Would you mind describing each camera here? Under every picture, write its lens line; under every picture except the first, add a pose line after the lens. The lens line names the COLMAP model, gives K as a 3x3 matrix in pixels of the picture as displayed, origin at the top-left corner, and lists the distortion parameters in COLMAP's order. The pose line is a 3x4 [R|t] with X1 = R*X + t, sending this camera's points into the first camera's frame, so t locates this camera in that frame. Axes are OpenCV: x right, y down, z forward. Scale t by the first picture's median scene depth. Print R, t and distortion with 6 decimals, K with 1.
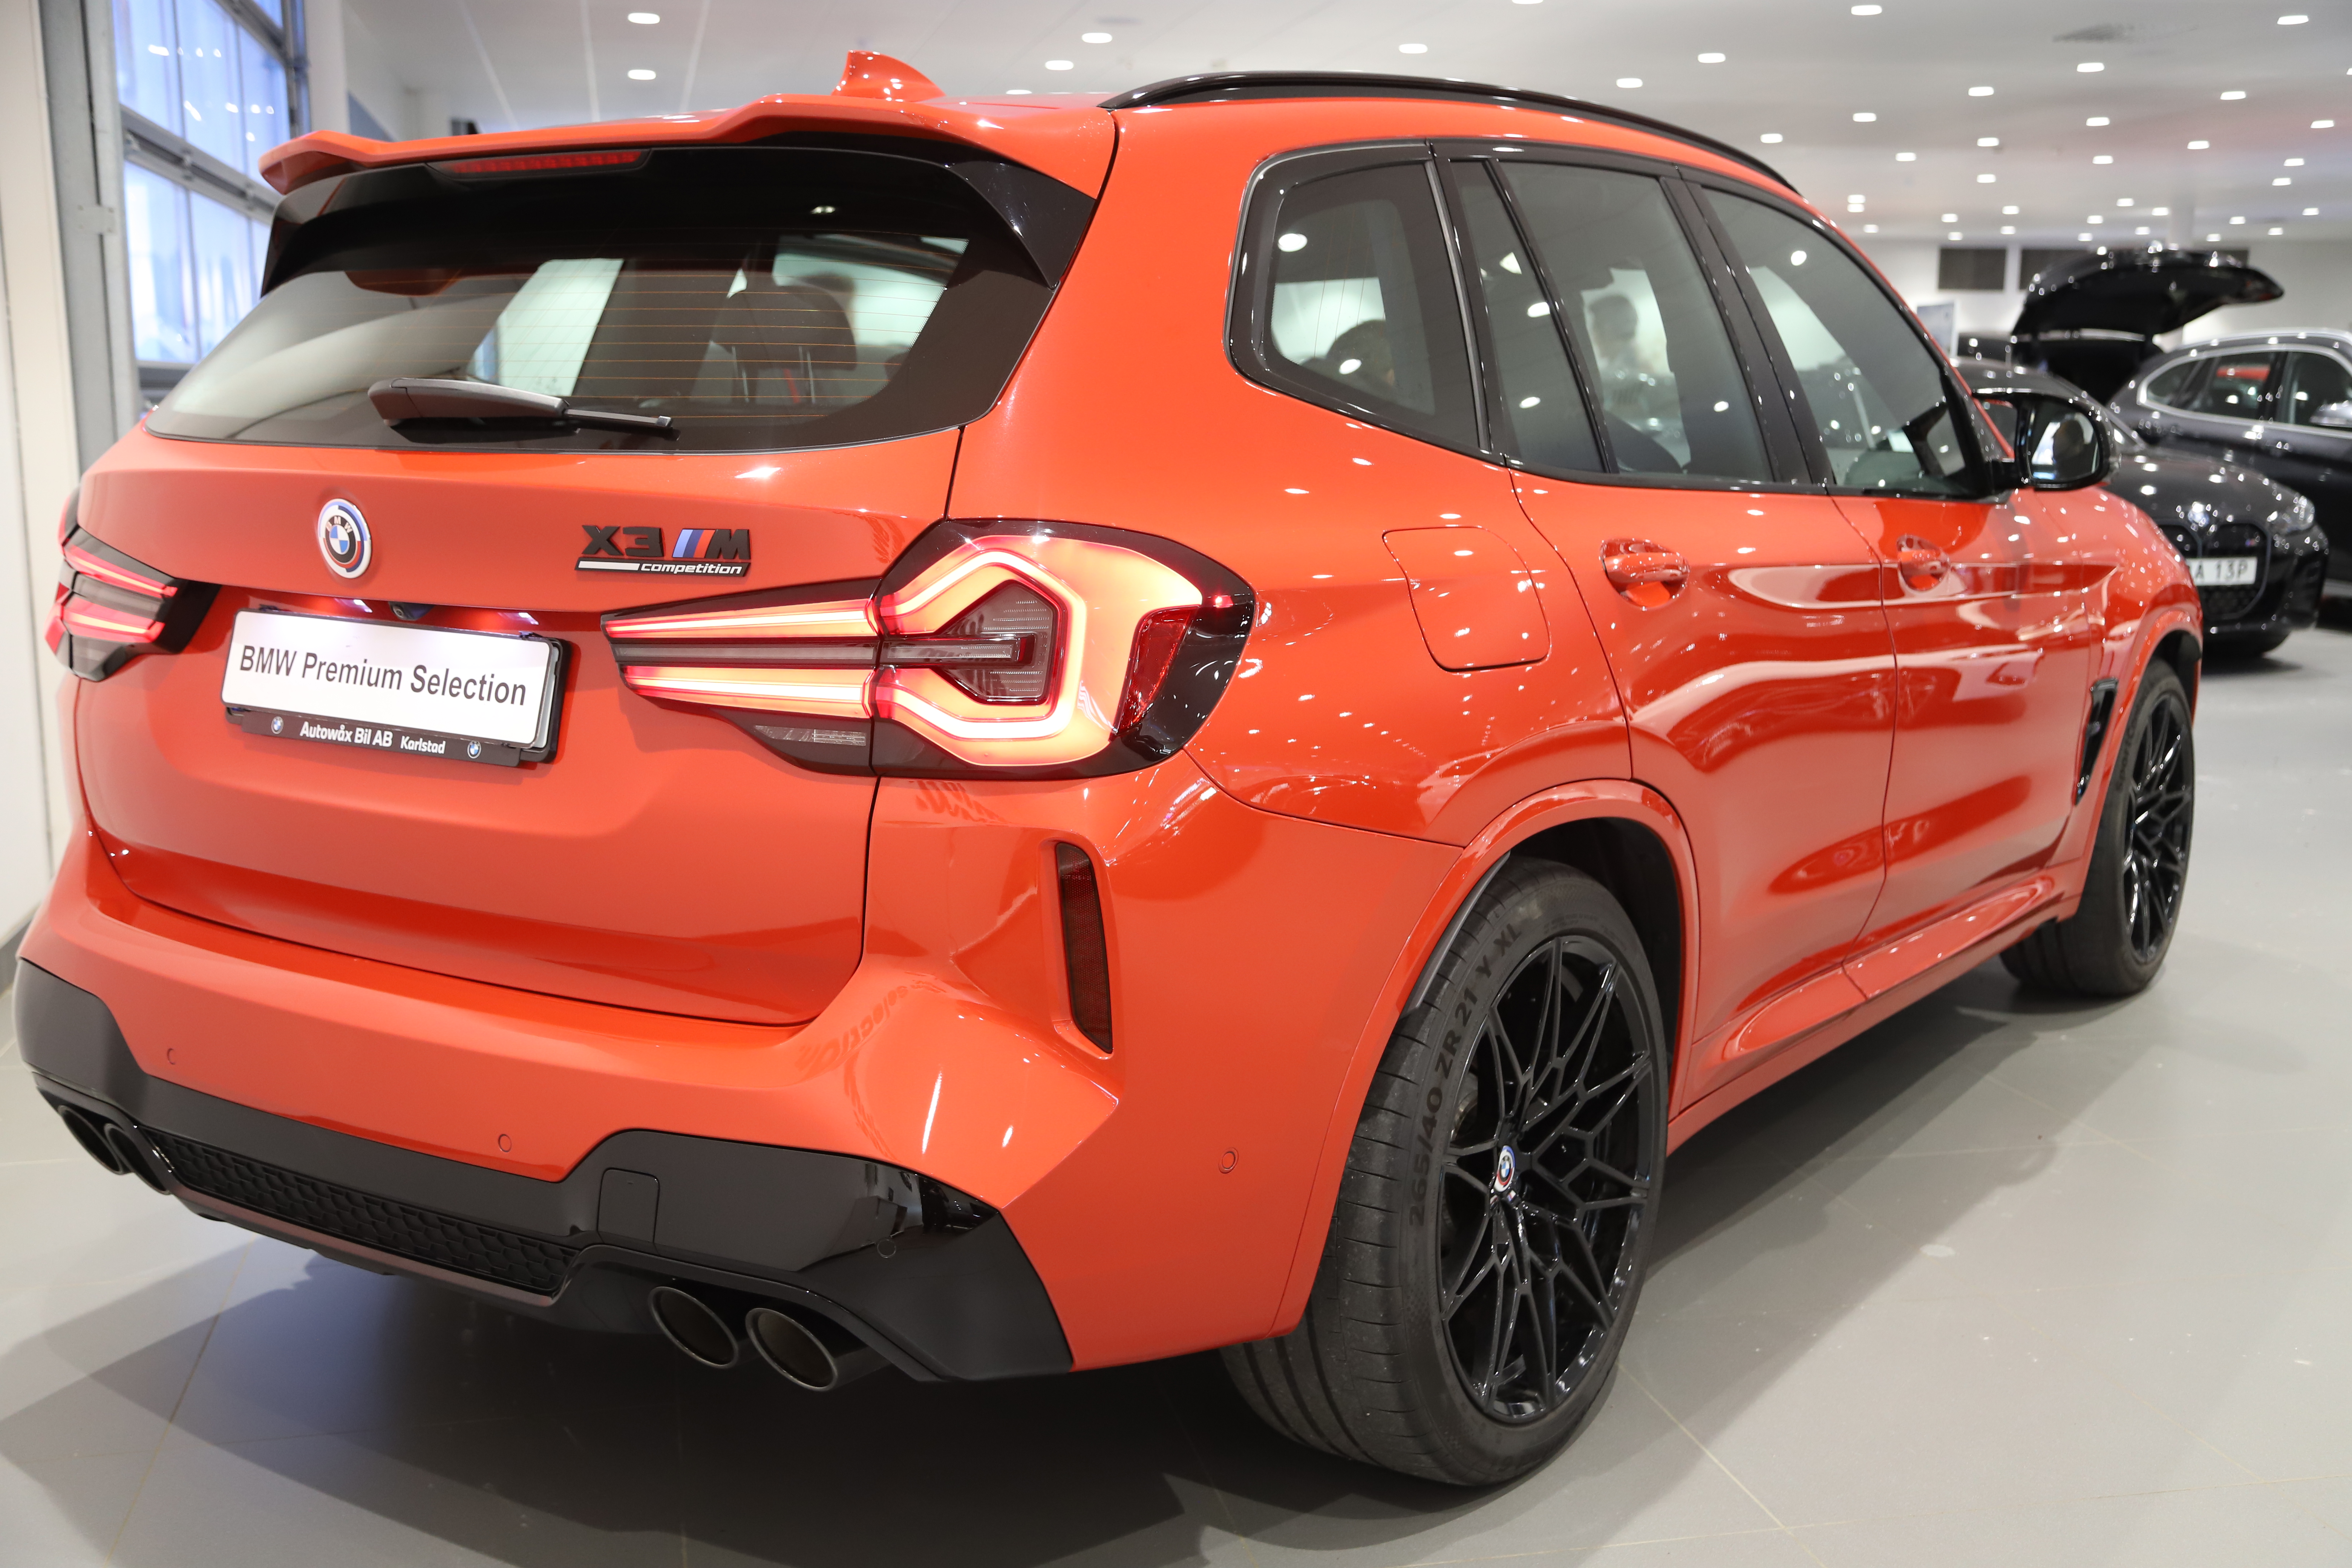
lens RADIAL K [[2738.2, 0, 1176.1], [0, 2738.2, 783.8], [0, 0, 1]] dist [0.005942, 0.000000]
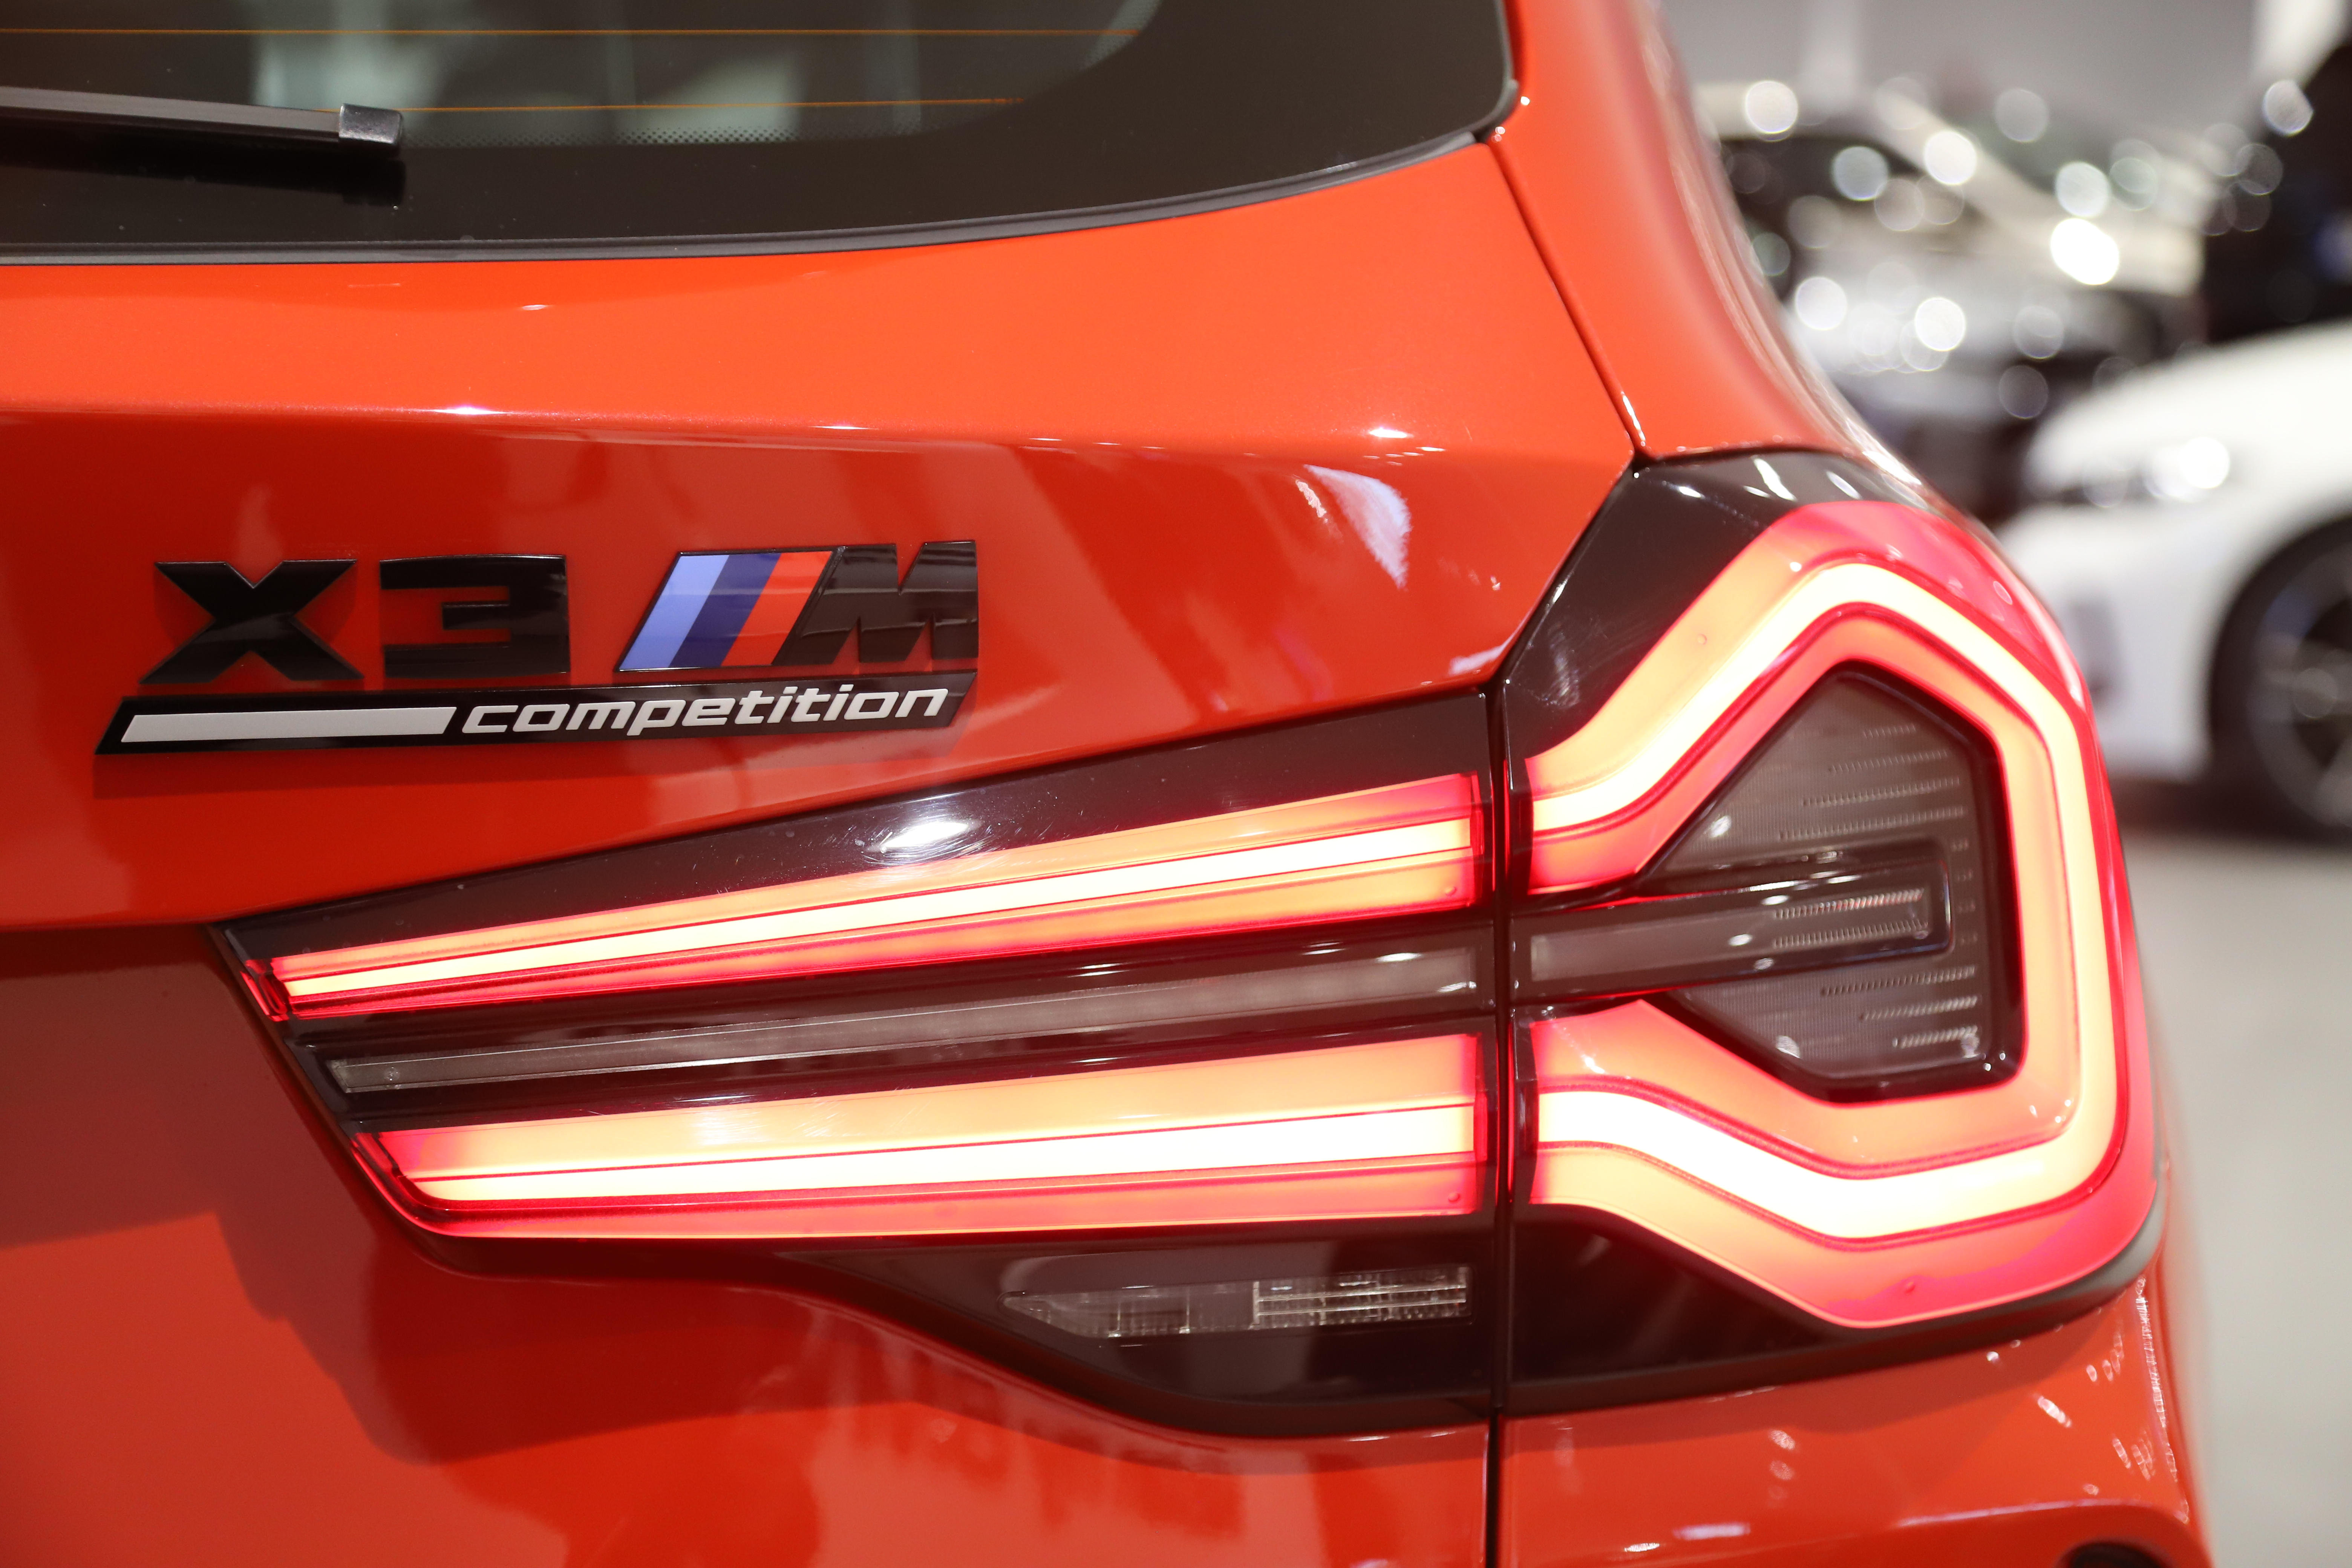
lens RADIAL K [[4577.1, 0, 1176.0], [0, 4577.1, 784.2], [0, 0, 1]] dist [-0.040182, 0.000000]
pose [[0.768779, -0.095655, 0.632321, -0.408385], [0.098044, 0.994691, 0.031270, -0.081133], [-0.631955, 0.037955, 0.774075, 0.658192]]
